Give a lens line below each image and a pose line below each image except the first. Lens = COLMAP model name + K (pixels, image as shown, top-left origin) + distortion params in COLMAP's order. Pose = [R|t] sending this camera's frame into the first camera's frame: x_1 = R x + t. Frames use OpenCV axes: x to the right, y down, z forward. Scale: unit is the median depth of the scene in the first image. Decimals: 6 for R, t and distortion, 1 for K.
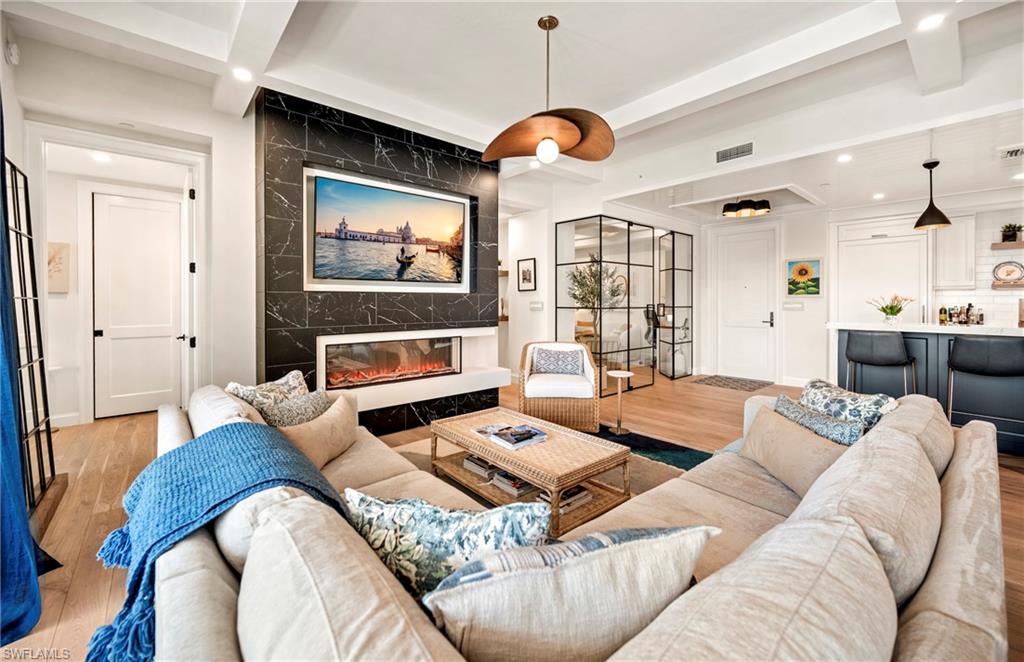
lens RADIAL K [[414.0, 0, 511.5], [0, 414.0, 302.4], [0, 0, 1]] dist [-0.001079, -0.000193]
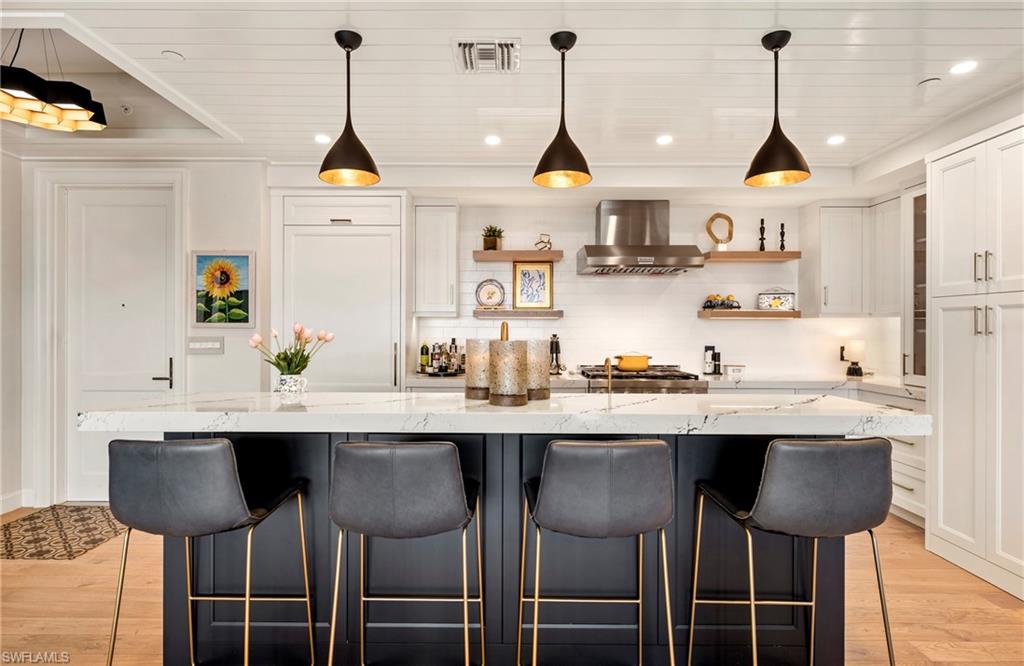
lens RADIAL K [[534.1, 0, 505.5], [0, 534.1, 329.0], [0, 0, 1]] dist [-0.002024, -0.000647]
pose [[0.659712, 0.000509, 0.751518, 0.618361], [-0.000112, 1.000000, -0.000578, -0.015123], [-0.751518, 0.000297, 0.659712, 0.436459]]
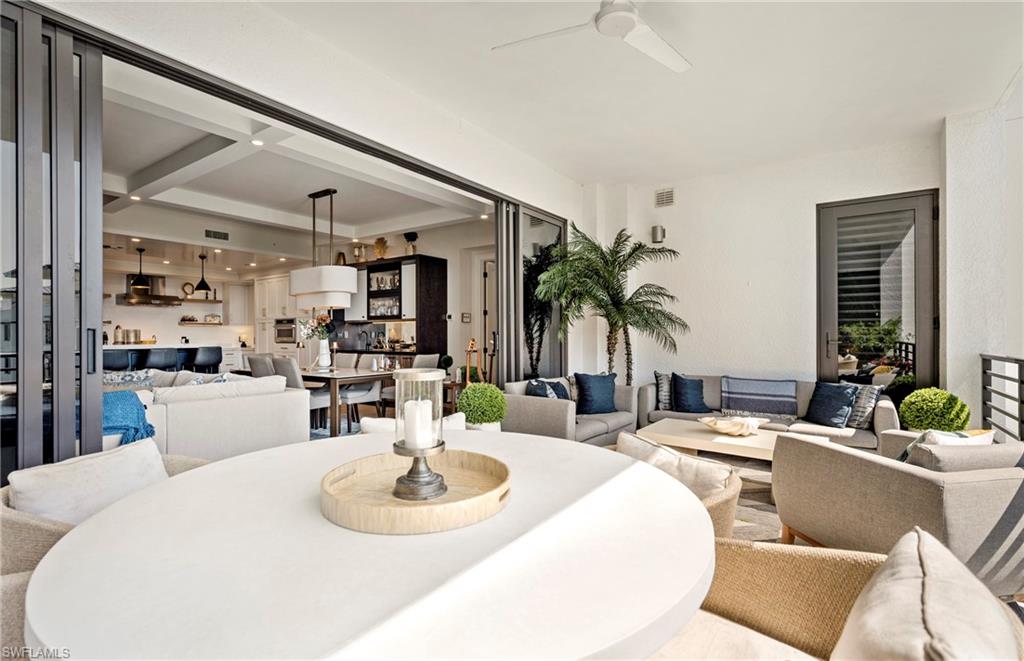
lens RADIAL K [[481.5, 0, 505.2], [0, 481.5, 333.1], [0, 0, 1]] dist [-0.001975, 0.000284]
pose [[-0.236747, 0.006041, 0.971553, -0.956506], [0.008493, 0.999955, -0.004148, 0.024086], [-0.971534, 0.007270, -0.236788, -0.131960]]
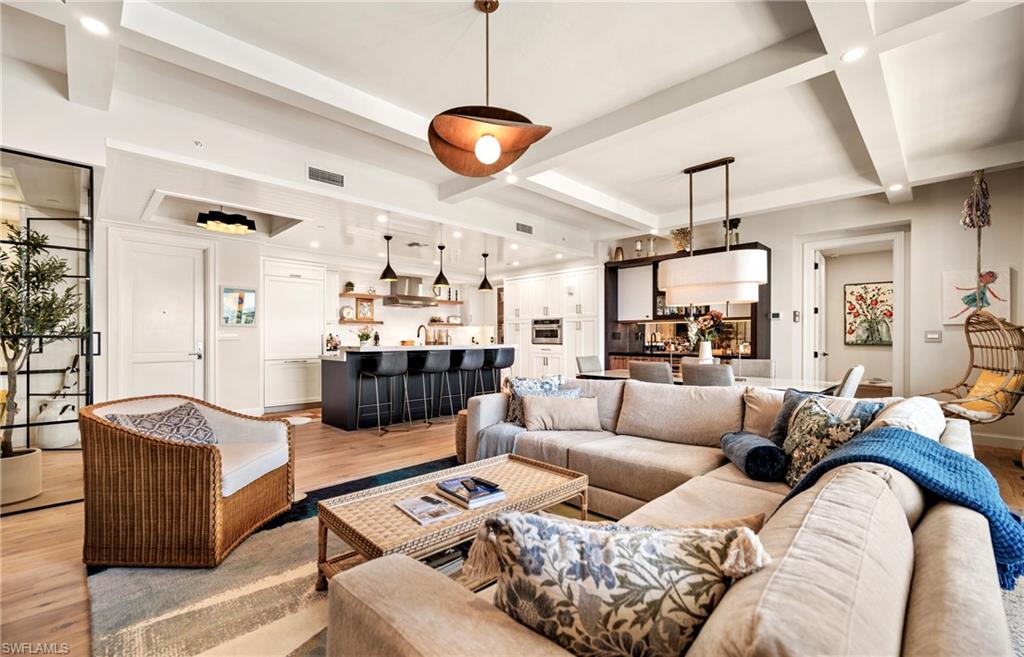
lens RADIAL K [[426.4, 0, 506.1], [0, 426.4, 335.0], [0, 0, 1]] dist [-0.000773, -0.000191]
pose [[-0.062342, 0.004582, 0.998044, -0.463732], [0.003561, 0.999984, -0.004369, 0.019180], [-0.998048, 0.003282, -0.062357, 0.599850]]
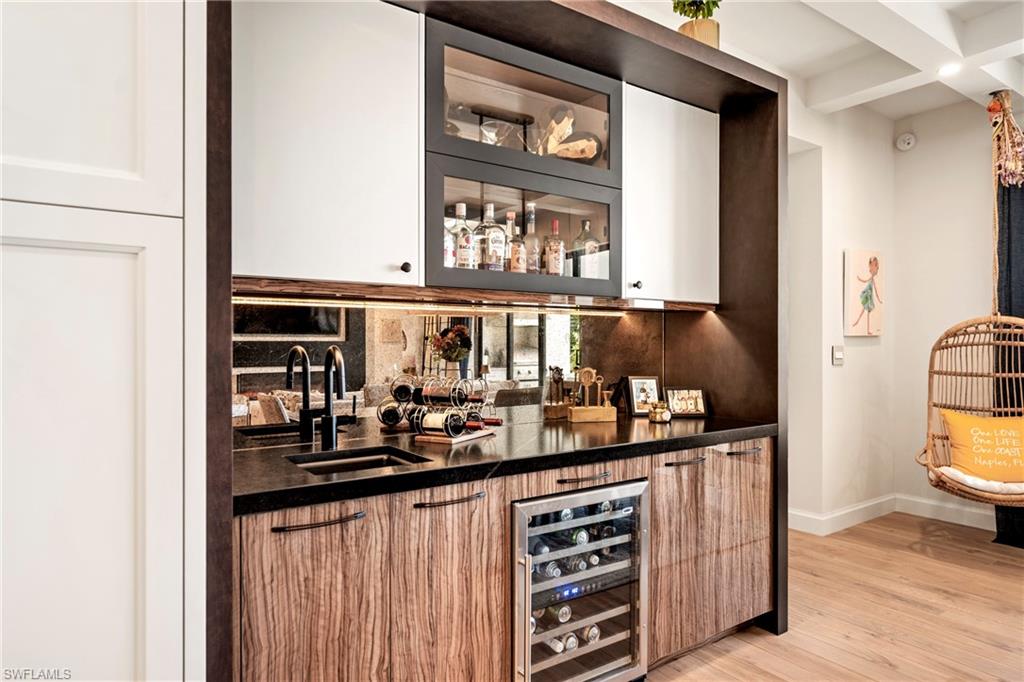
lens RADIAL K [[613.2, 0, 512.0], [0, 613.2, 339.7], [0, 0, 1]] dist [0.001408, 0.000328]
pose [[-0.994462, -0.005885, 0.104928, 0.989842], [-0.005691, 0.999981, 0.002157, -0.003542], [-0.104939, 0.001548, -0.994477, 0.411306]]
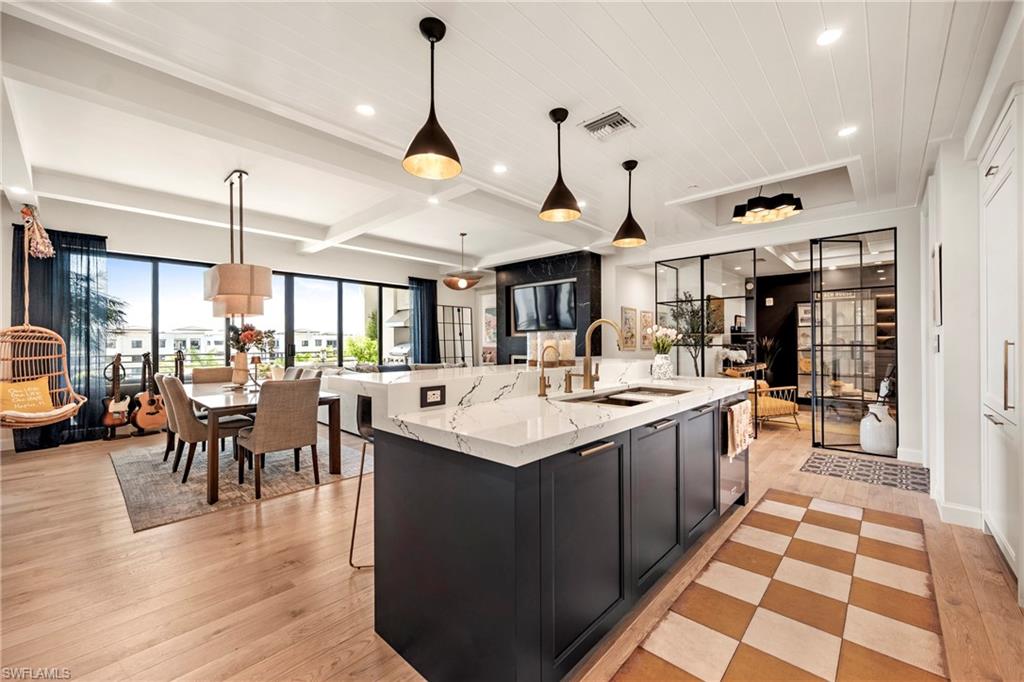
lens RADIAL K [[403.4, 0, 510.2], [0, 403.4, 342.8], [0, 0, 1]] dist [0.009623, 0.000112]
pose [[0.106680, 0.000852, -0.994293, 1.582635], [0.002227, 0.999997, 0.001096, 0.006347], [0.994291, -0.002331, 0.106678, 0.607885]]
